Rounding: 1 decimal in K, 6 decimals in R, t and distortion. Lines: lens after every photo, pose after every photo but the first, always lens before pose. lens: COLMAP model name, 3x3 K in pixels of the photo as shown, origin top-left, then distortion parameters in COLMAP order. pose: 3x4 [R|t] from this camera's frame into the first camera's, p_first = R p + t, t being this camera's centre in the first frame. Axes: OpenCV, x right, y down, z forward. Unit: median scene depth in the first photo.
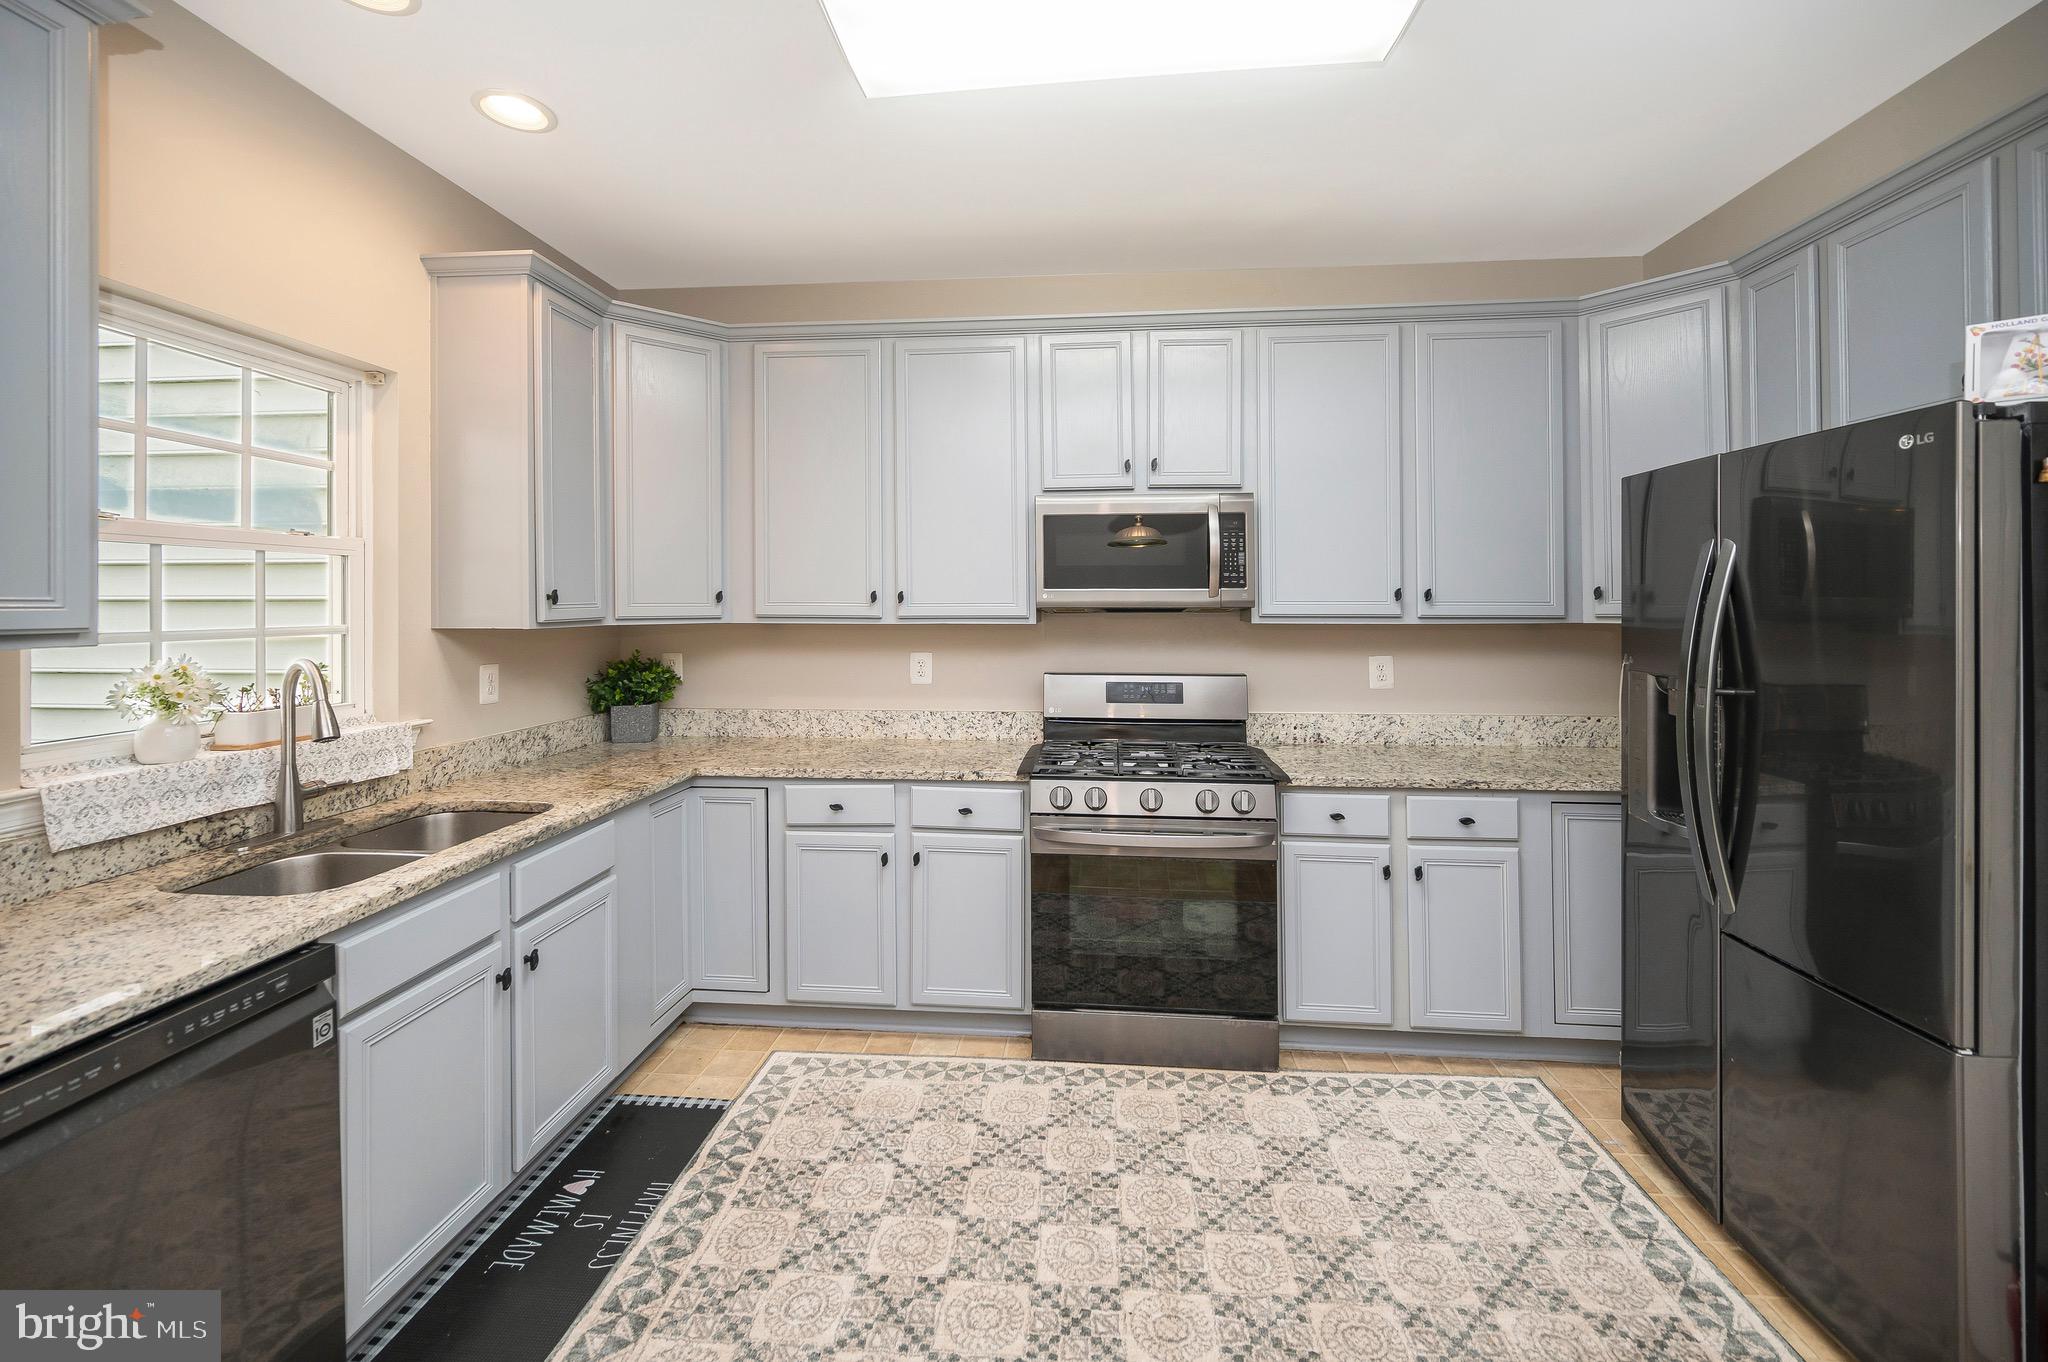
lens RADIAL K [[836.3, 0, 1016.9], [0, 836.3, 608.8], [0, 0, 1]] dist [0.004998, -0.002035]
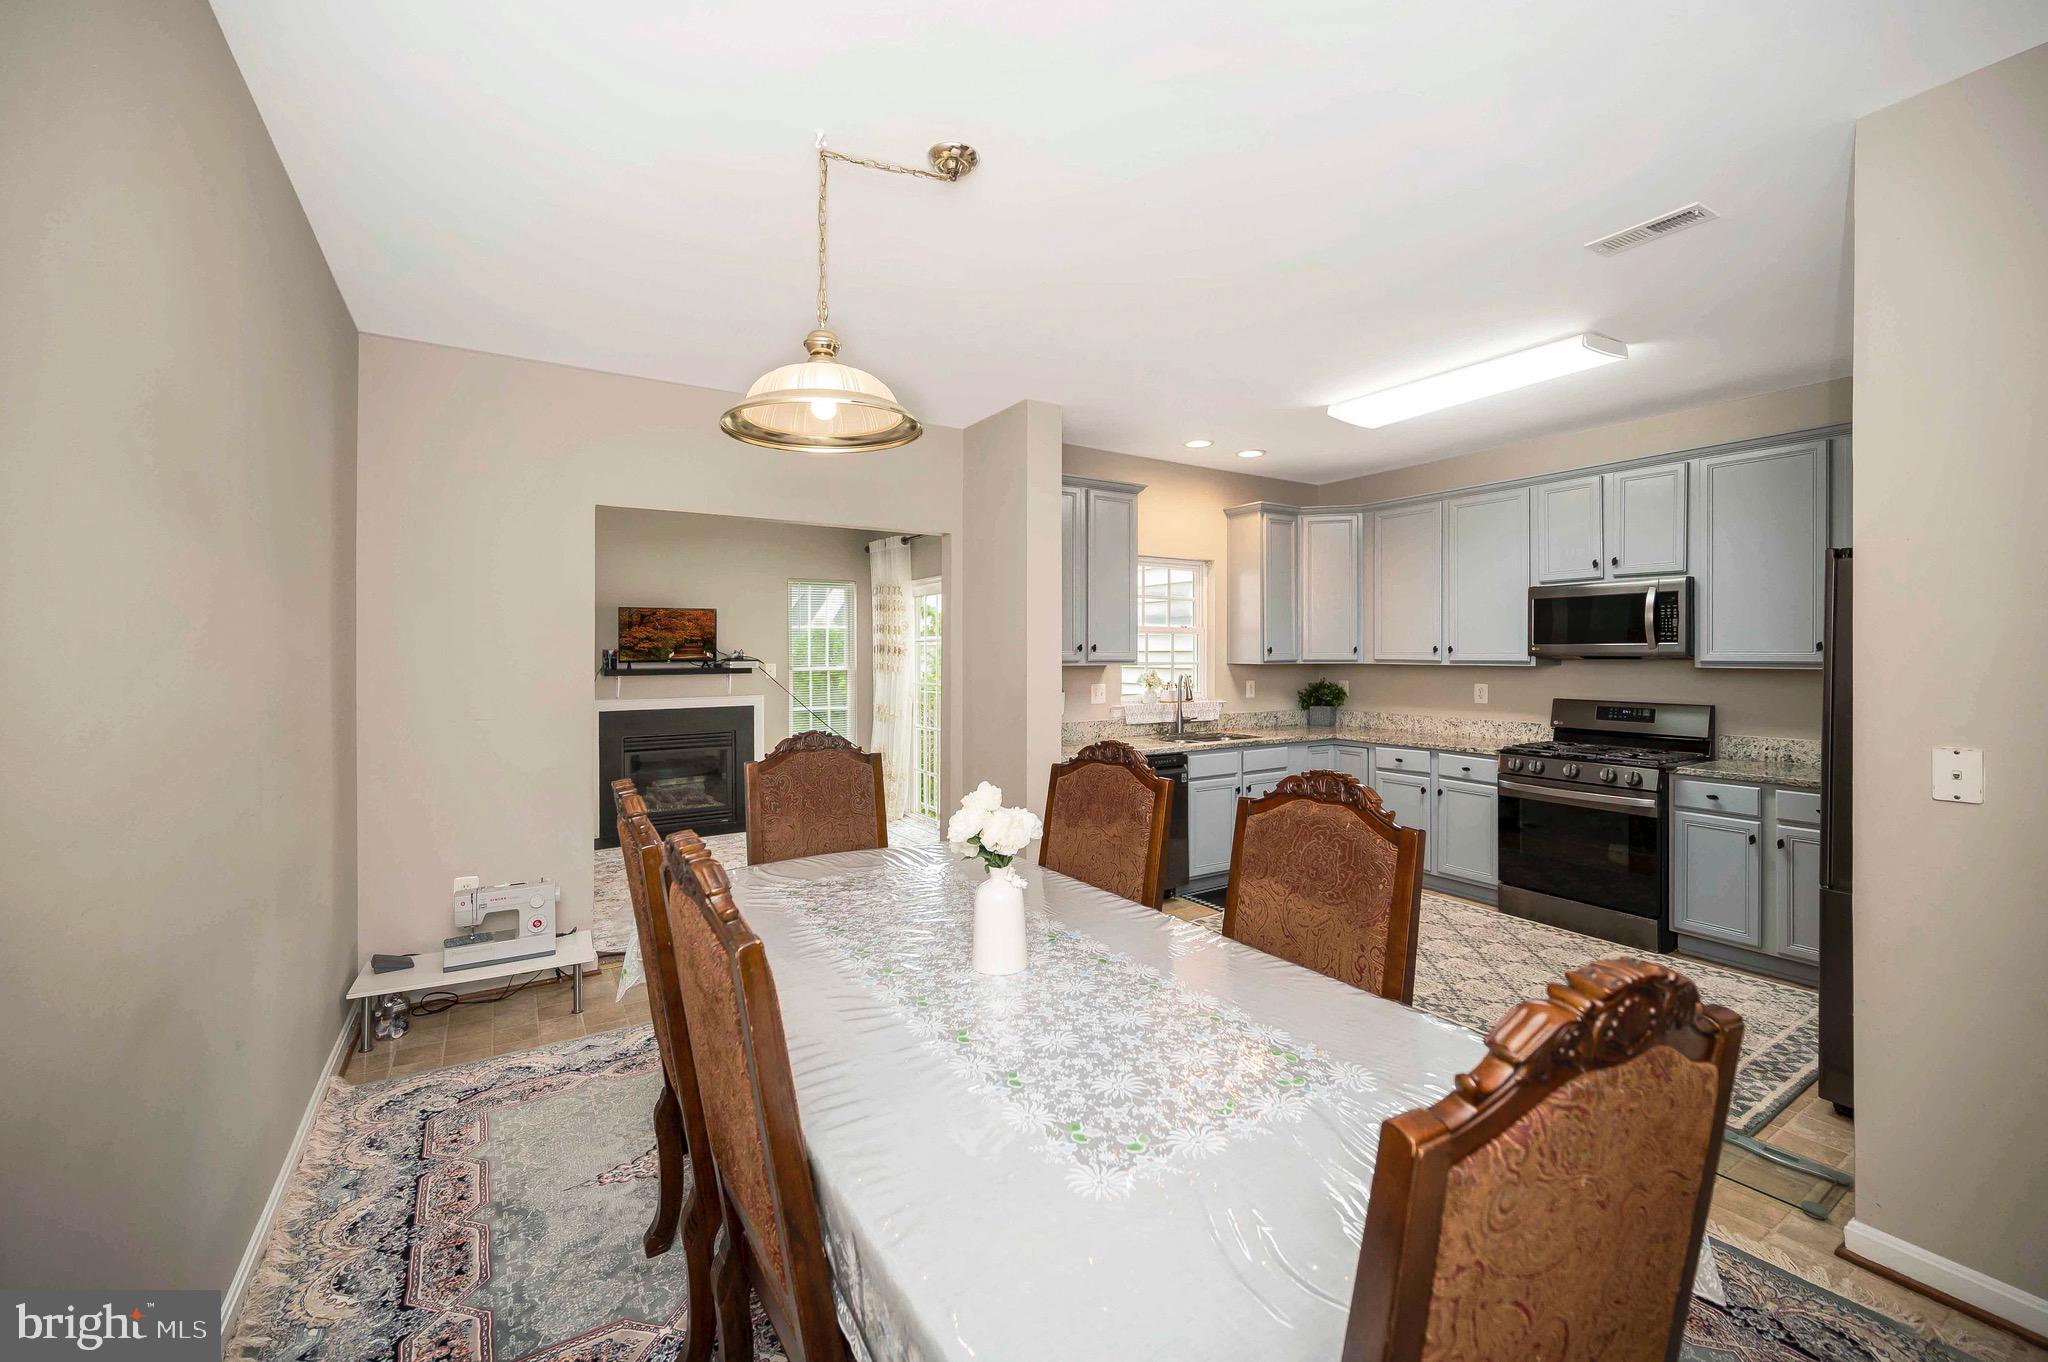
lens RADIAL K [[836.3, 0, 1028.1], [0, 836.3, 655.3], [0, 0, 1]] dist [0.004998, -0.002035]
pose [[0.605908, 0.003217, -0.795528, 0.845998], [-0.005897, 0.999983, -0.000448, 0.004669], [0.795513, 0.004963, 0.605917, -0.886904]]
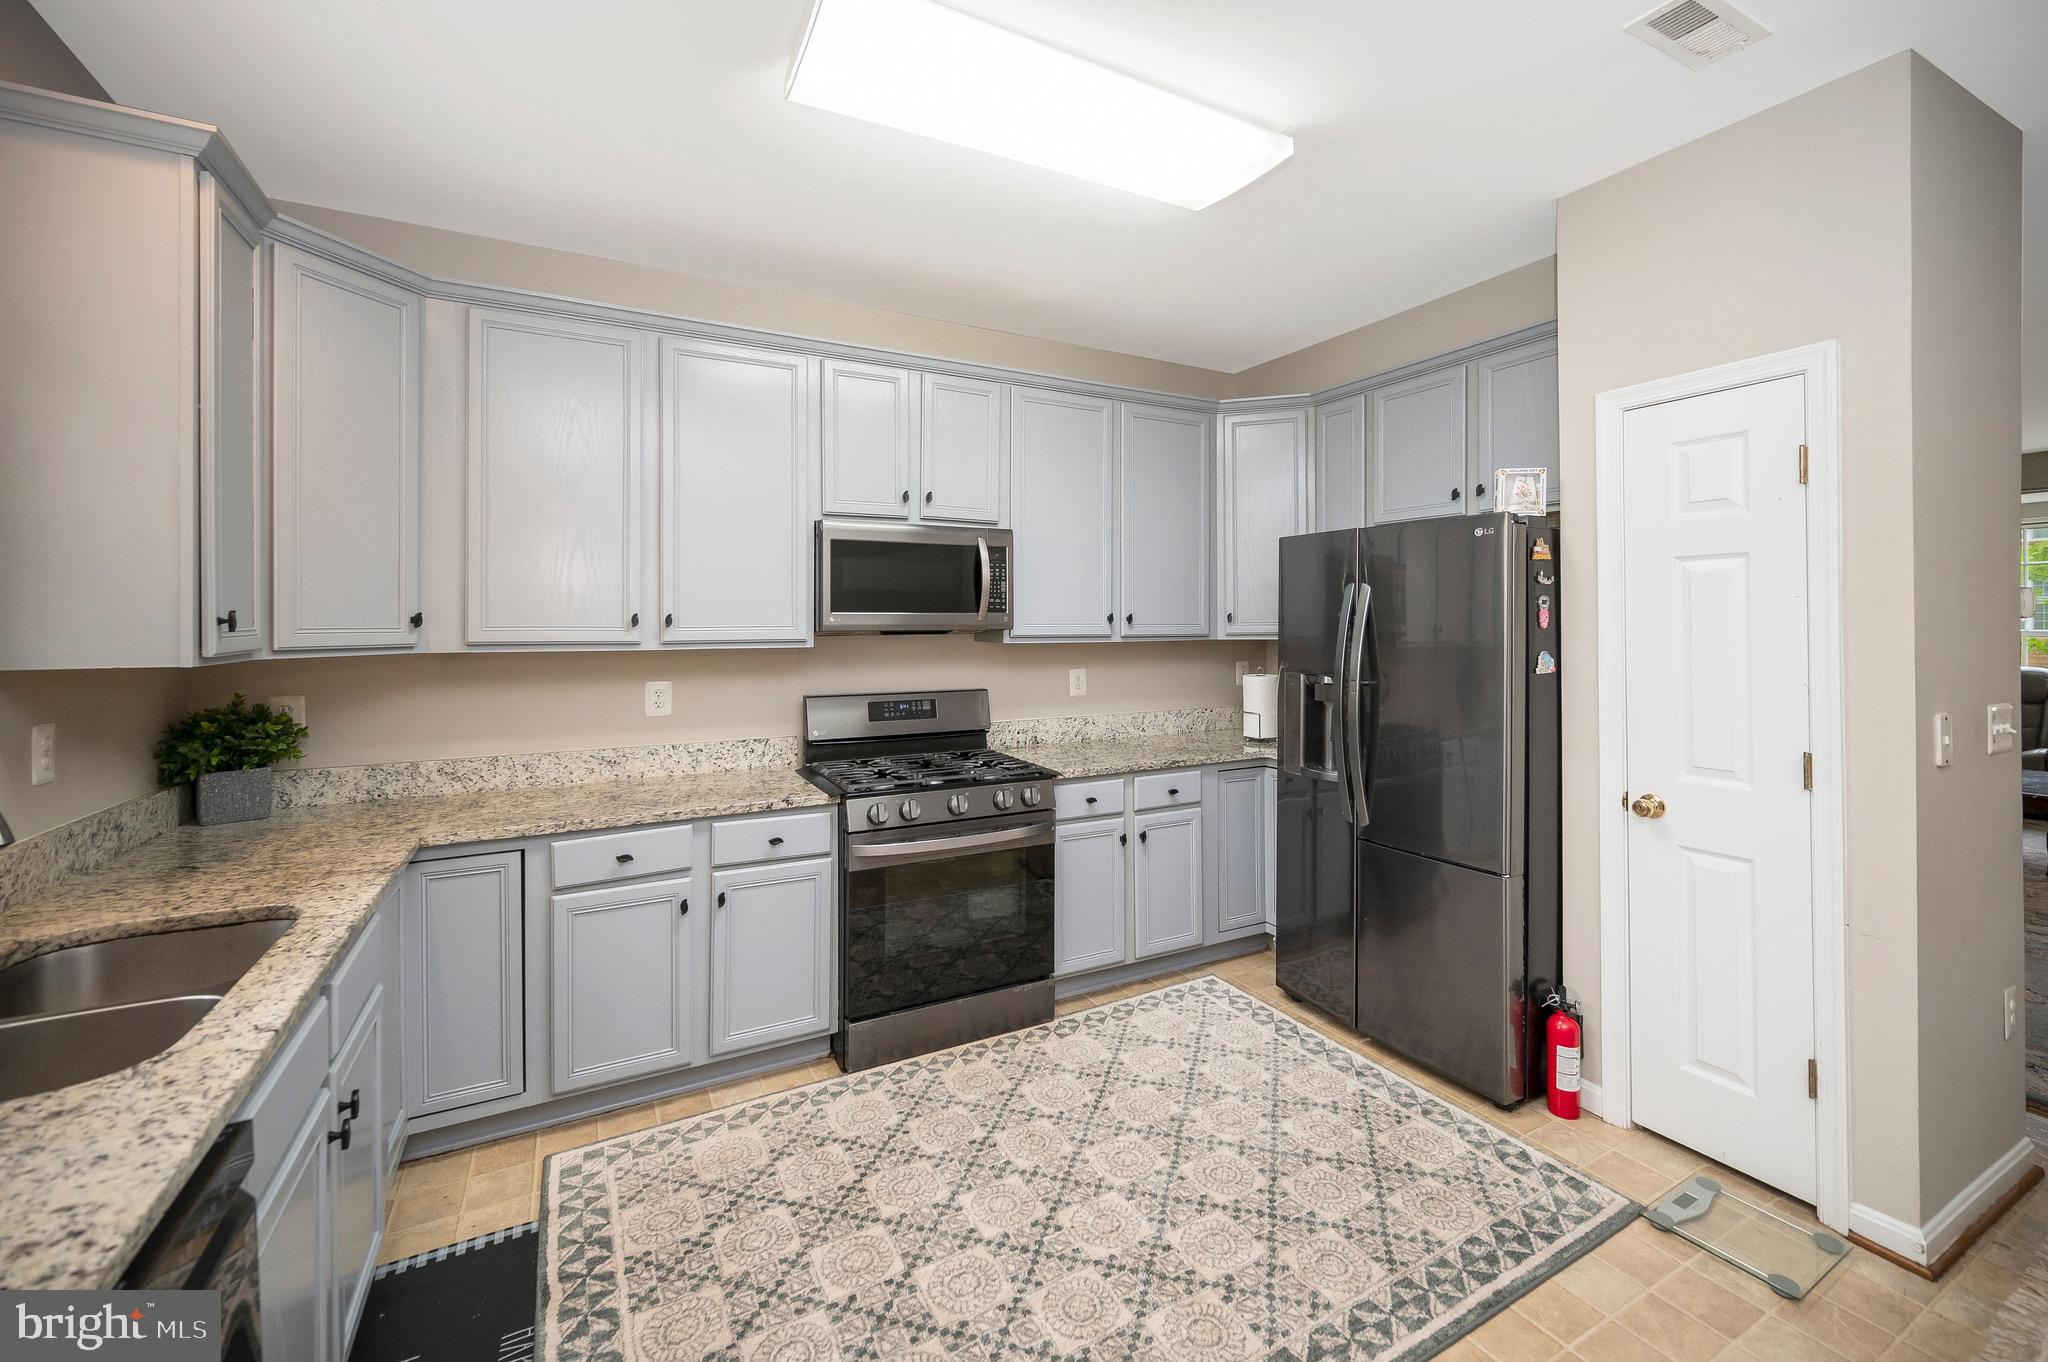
lens RADIAL K [[836.3, 0, 1018.4], [0, 836.3, 638.4], [0, 0, 1]] dist [0.004998, -0.002035]
pose [[0.840191, -0.012172, 0.542153, -0.367933], [0.005617, 0.999890, 0.013743, -0.005480], [-0.542261, -0.008501, 0.840167, 0.035102]]
